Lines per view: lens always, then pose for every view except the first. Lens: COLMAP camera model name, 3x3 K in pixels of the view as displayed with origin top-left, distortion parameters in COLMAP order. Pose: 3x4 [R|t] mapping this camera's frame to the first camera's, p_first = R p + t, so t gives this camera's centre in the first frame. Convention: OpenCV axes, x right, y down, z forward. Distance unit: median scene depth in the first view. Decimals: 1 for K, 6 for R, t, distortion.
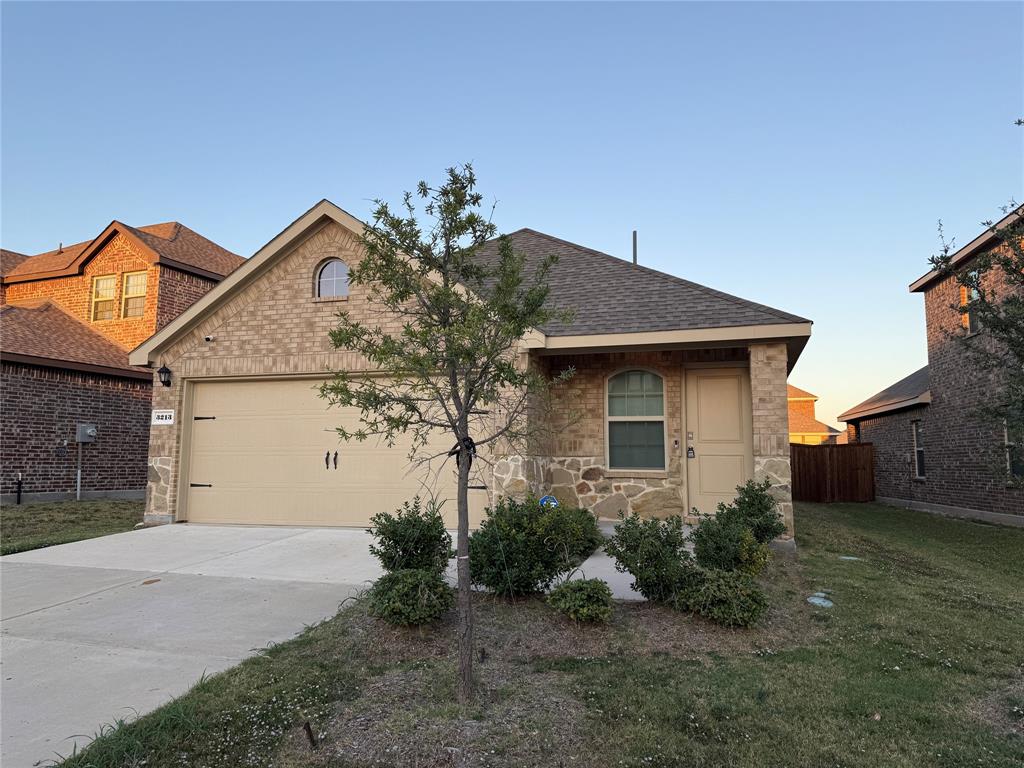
lens RADIAL K [[722.9, 0, 506.6], [0, 722.9, 379.9], [0, 0, 1]] dist [0.119823, -0.177404]
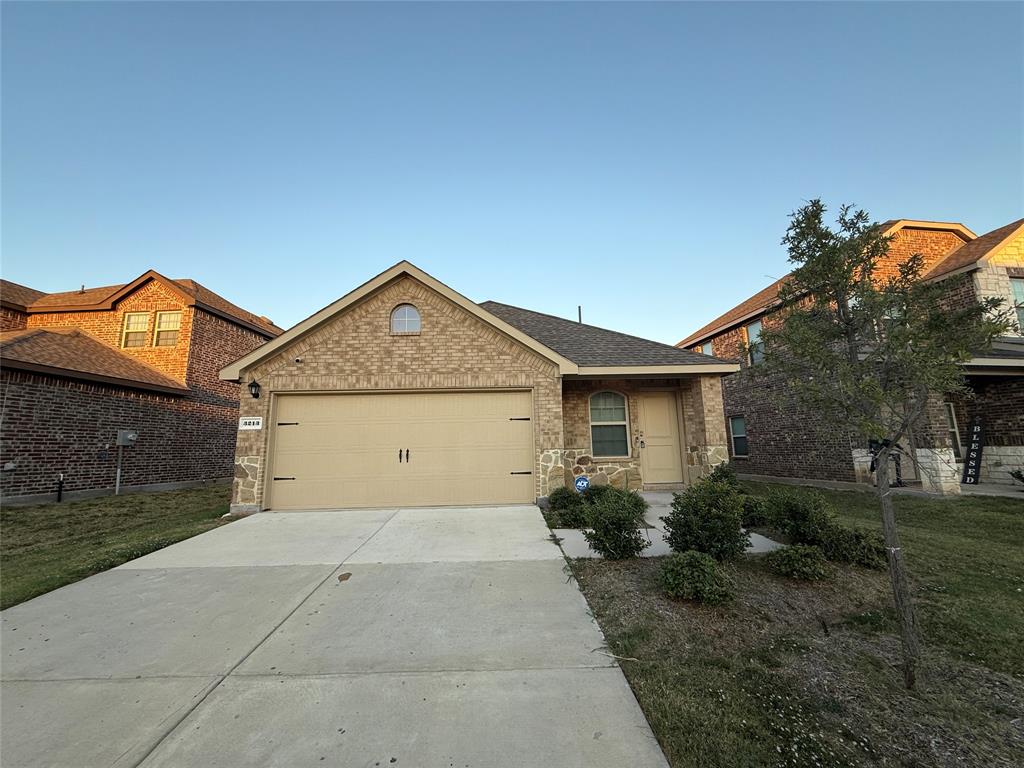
lens RADIAL K [[416.5, 0, 506.2], [0, 416.5, 380.3], [0, 0, 1]] dist [0.002777, 0.000155]
pose [[0.946857, 0.029472, 0.320303, -0.295818], [-0.011672, 0.998286, -0.057354, 0.014569], [-0.321444, 0.050567, 0.945577, 0.215914]]
